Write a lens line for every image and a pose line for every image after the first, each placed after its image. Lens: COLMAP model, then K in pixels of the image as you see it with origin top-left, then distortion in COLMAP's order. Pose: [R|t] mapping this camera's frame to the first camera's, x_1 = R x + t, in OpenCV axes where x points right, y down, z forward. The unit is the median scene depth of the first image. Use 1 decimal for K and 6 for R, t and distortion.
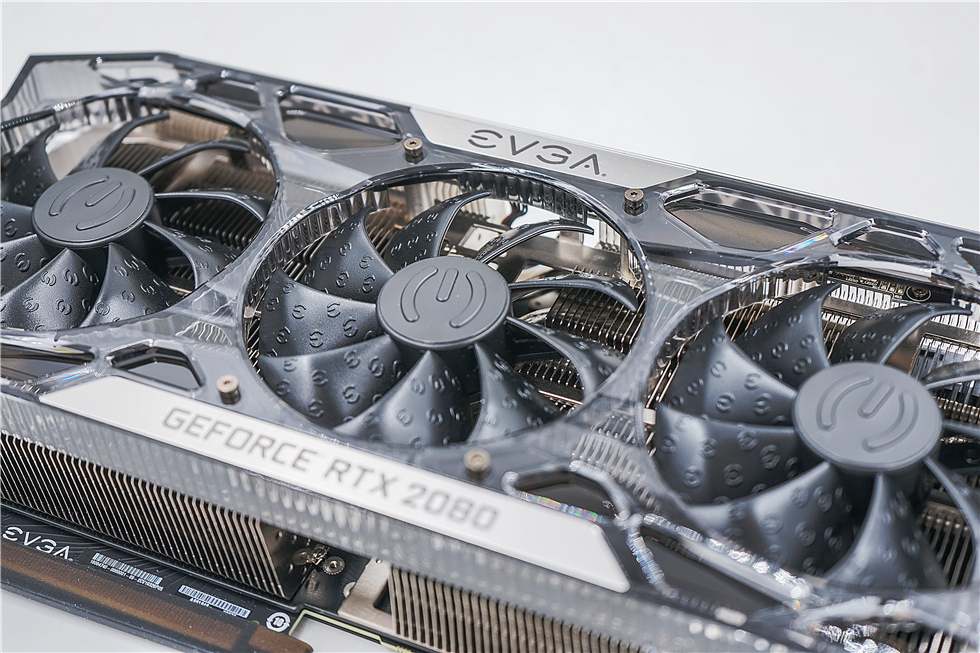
lens RADIAL K [[1557.0, 0, 488.0], [0, 1557.0, 327.7], [0, 0, 1]] dist [-0.020022, 0.000000]
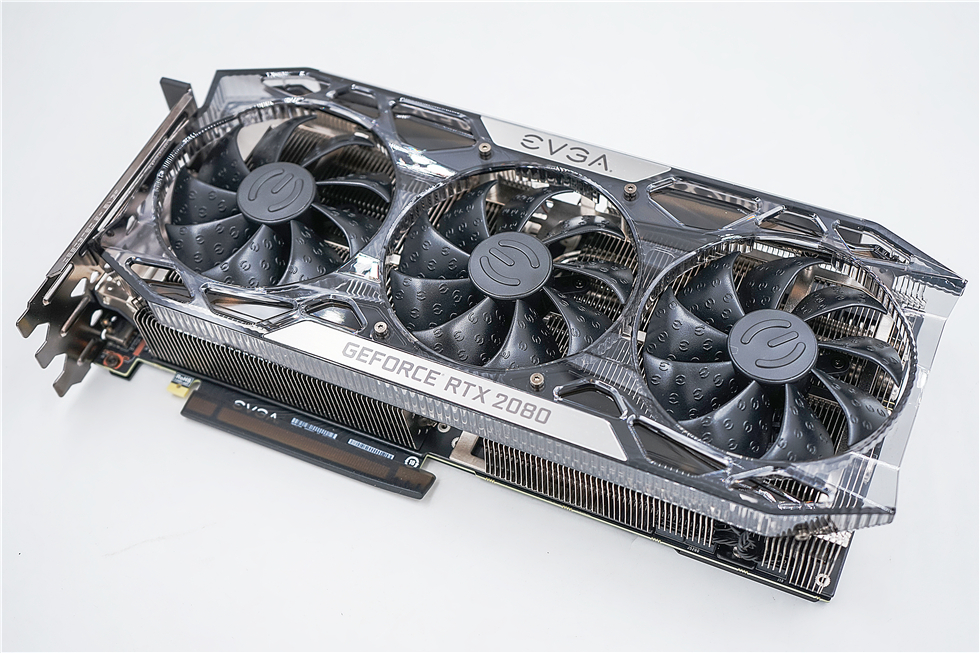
lens RADIAL K [[1347.0, 0, 491.9], [0, 1347.0, 325.8], [0, 0, 1]] dist [0.012712, 0.000000]
pose [[0.999844, -0.016695, -0.005789, -0.037870], [0.017480, 0.982374, 0.186105, -0.198844], [0.002580, -0.186178, 0.982513, -0.337854]]
